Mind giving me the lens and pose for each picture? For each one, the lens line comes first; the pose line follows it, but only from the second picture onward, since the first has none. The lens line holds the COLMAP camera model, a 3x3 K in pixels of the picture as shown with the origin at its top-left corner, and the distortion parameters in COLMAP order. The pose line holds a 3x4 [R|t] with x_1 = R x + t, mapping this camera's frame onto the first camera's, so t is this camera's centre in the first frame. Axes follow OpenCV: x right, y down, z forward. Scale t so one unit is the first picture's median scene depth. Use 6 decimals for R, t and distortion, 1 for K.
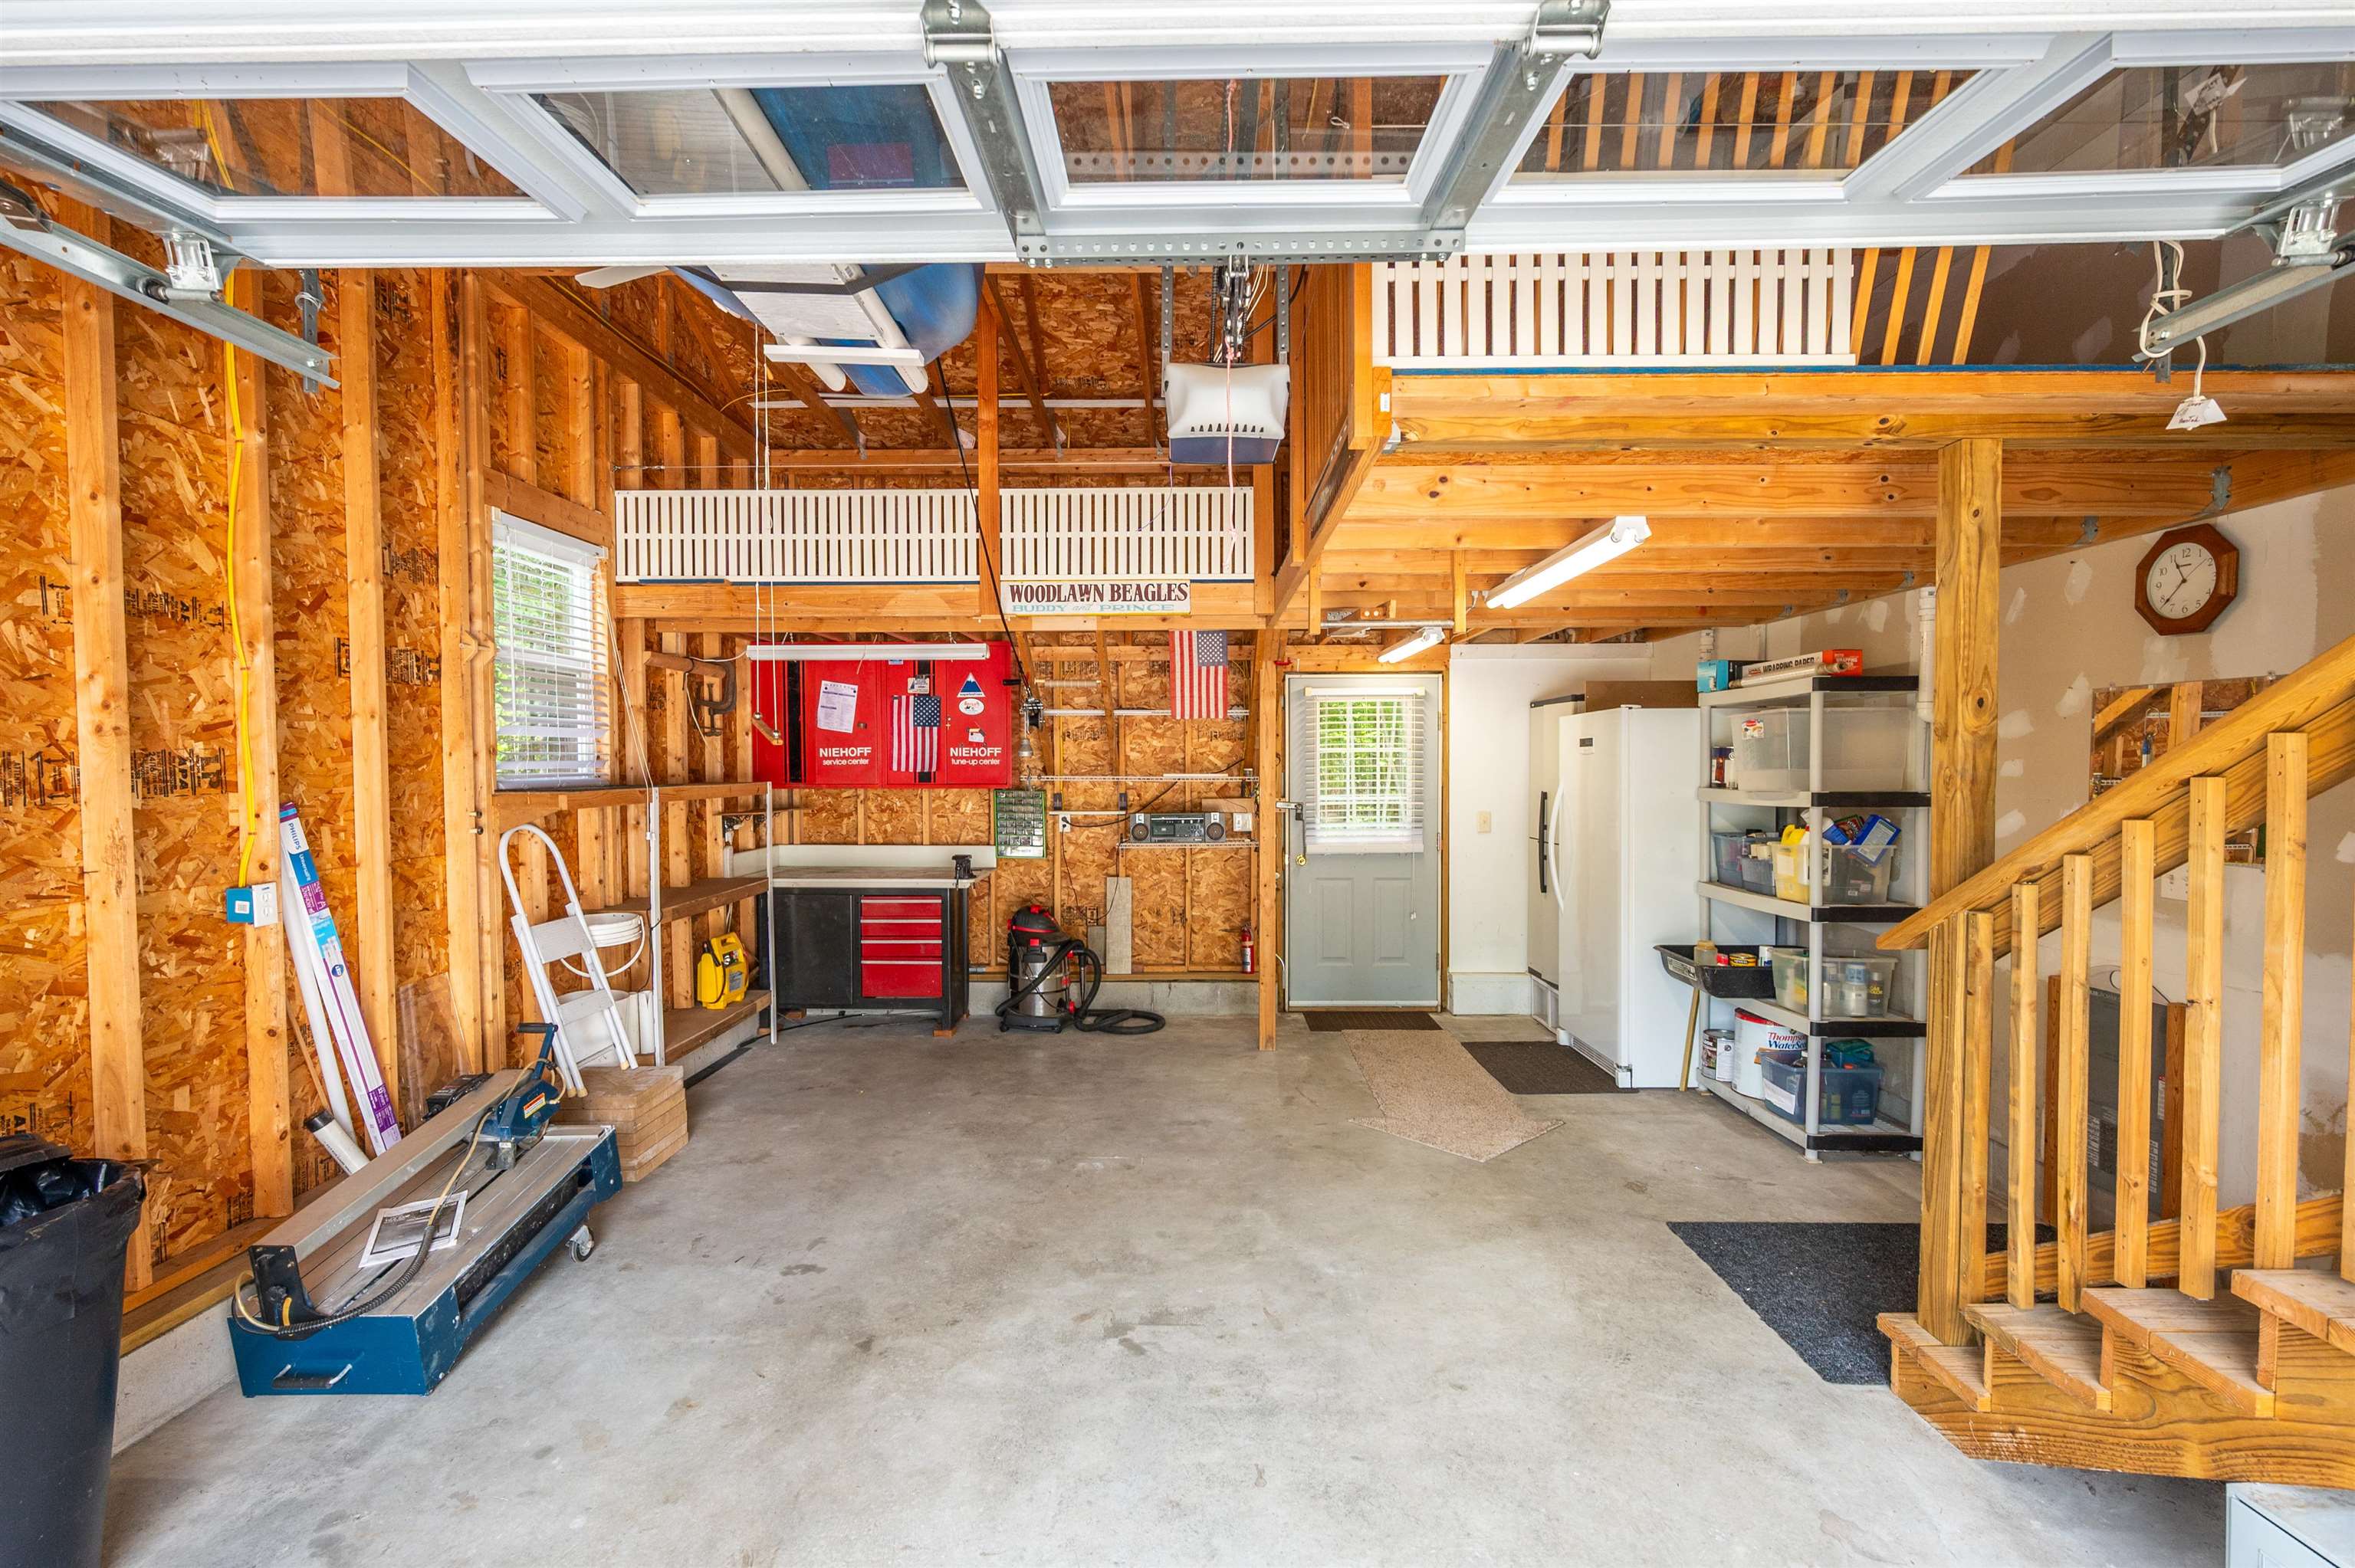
lens RADIAL K [[1078.8, 0, 1169.1], [0, 1078.8, 784.4], [0, 0, 1]] dist [-0.000230, -0.000590]
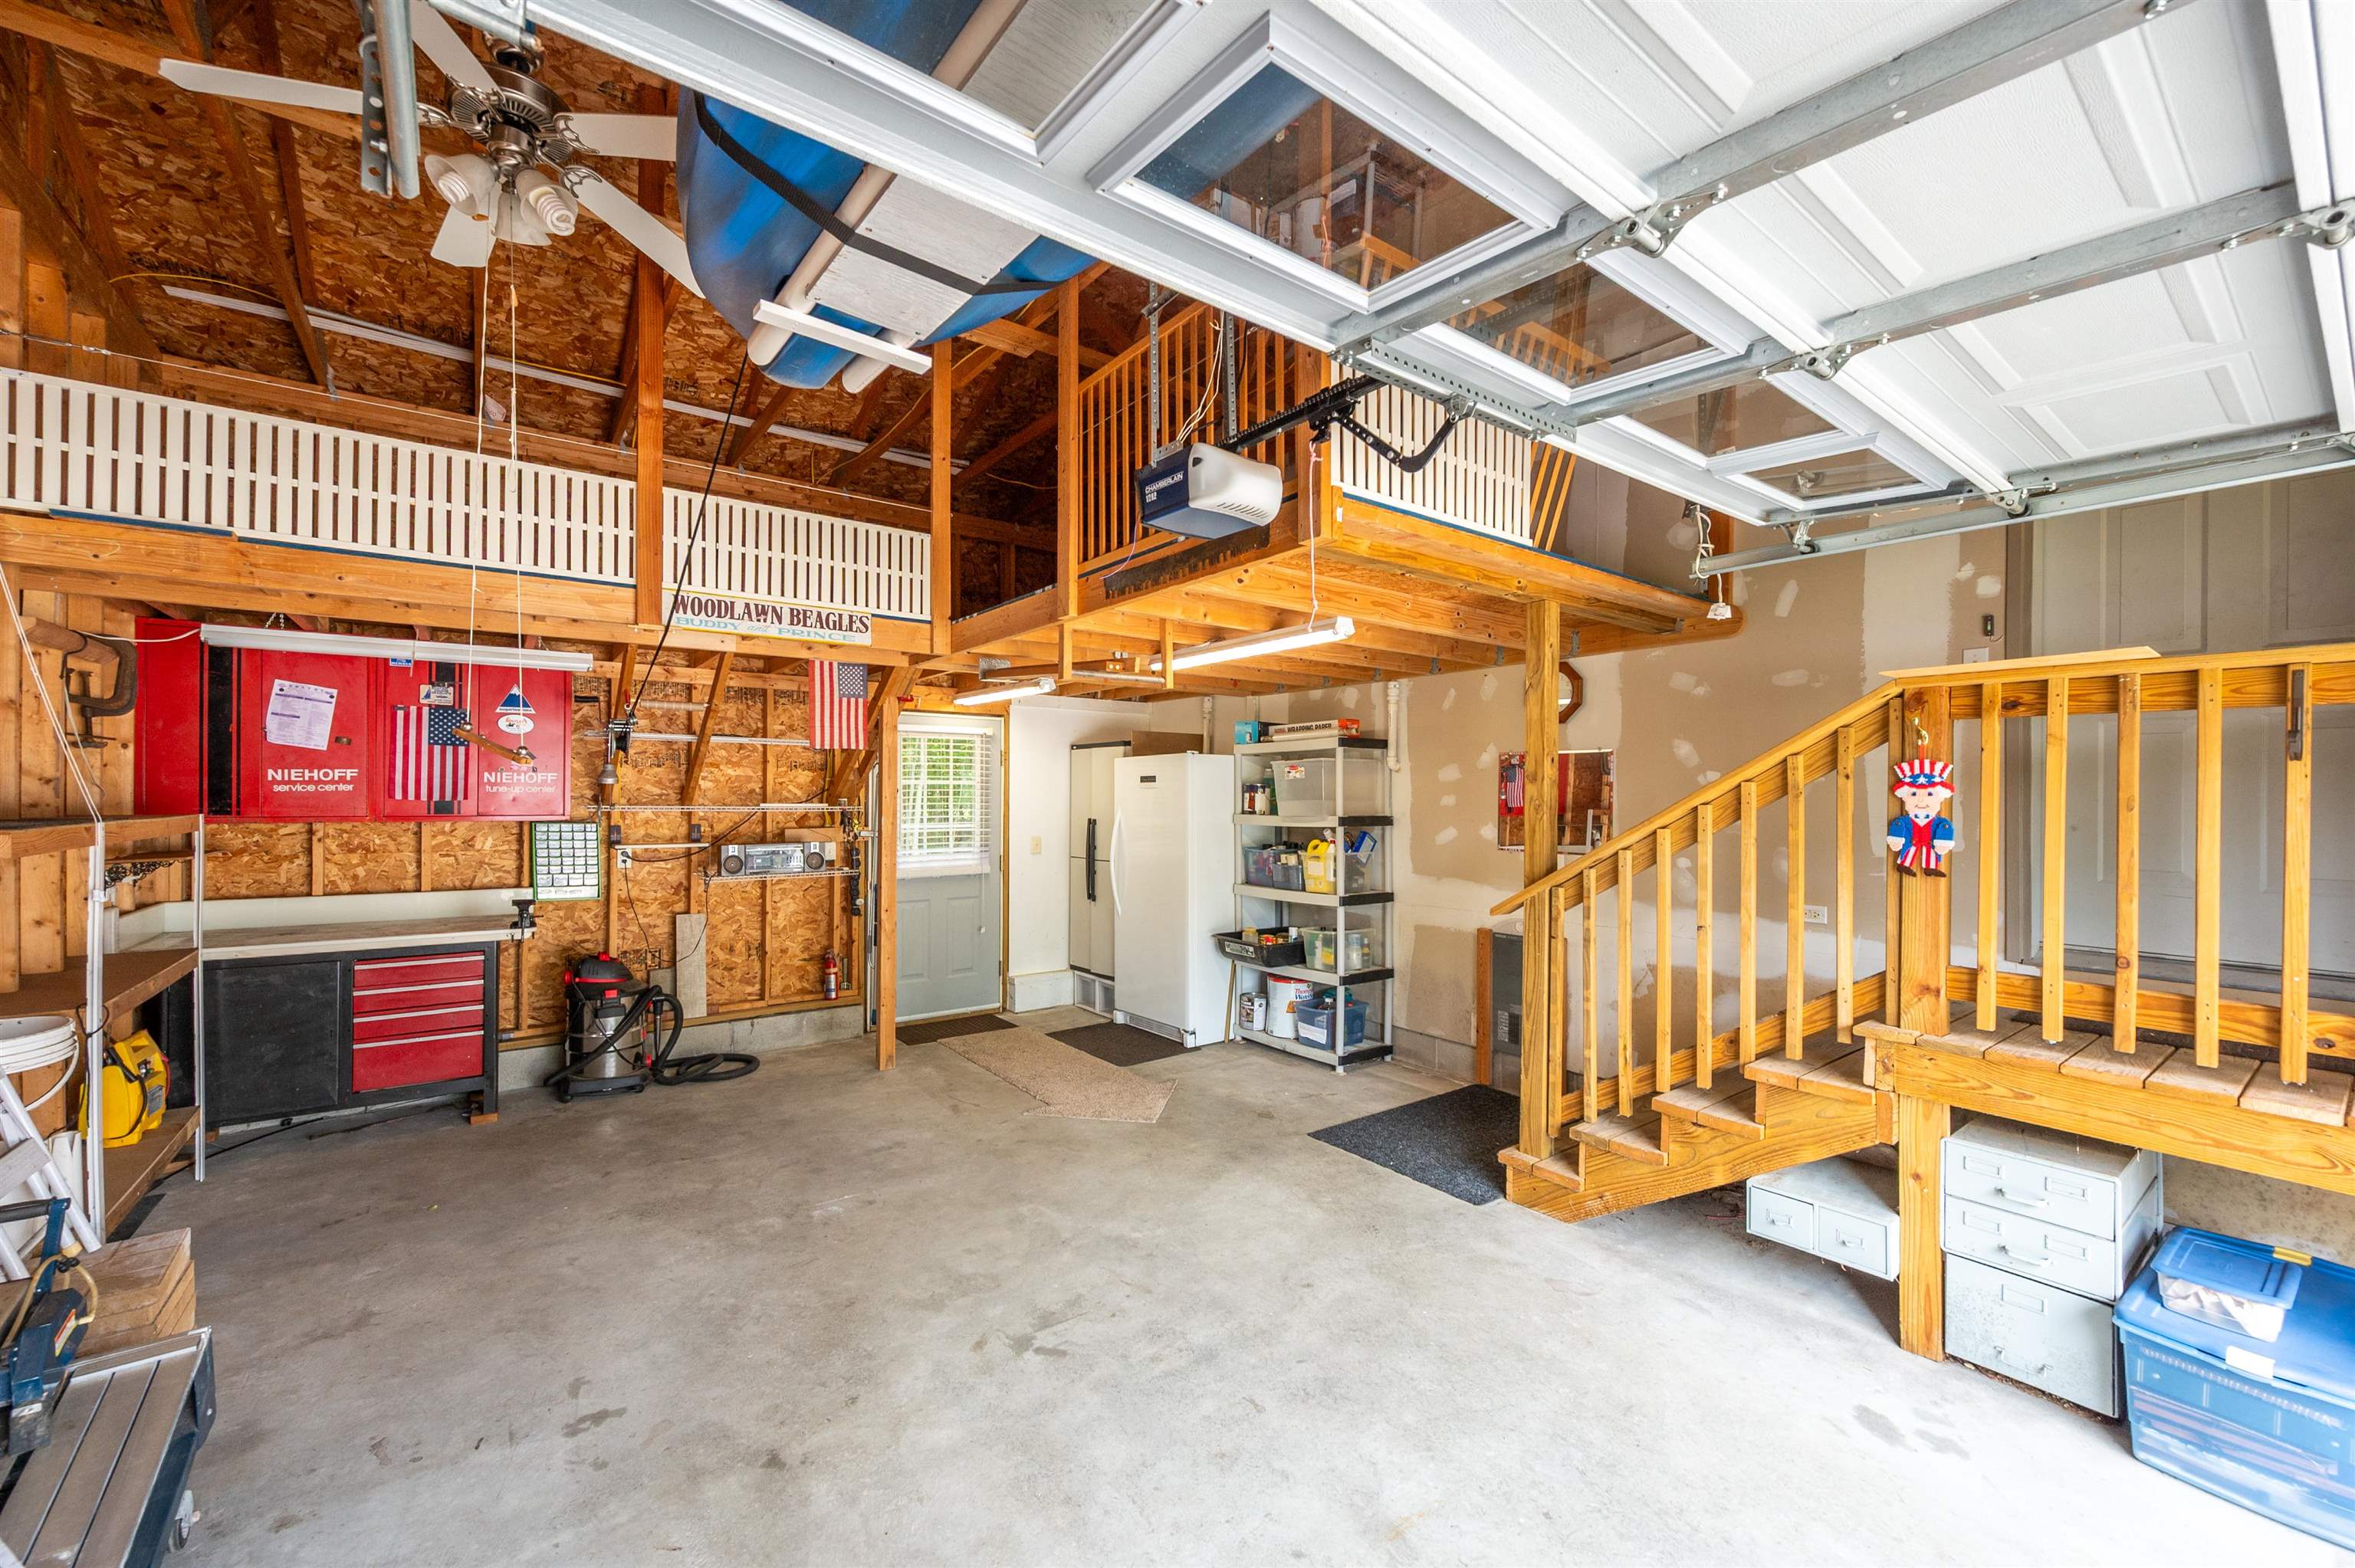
lens RADIAL K [[955.0, 0, 1179.6], [0, 955.0, 787.0], [0, 0, 1]] dist [-0.000587, -0.000245]
pose [[0.779054, 0.012552, 0.626831, -0.325253], [0.005724, 0.999615, -0.027132, 0.000832], [-0.626930, 0.024725, 0.778683, 0.118376]]
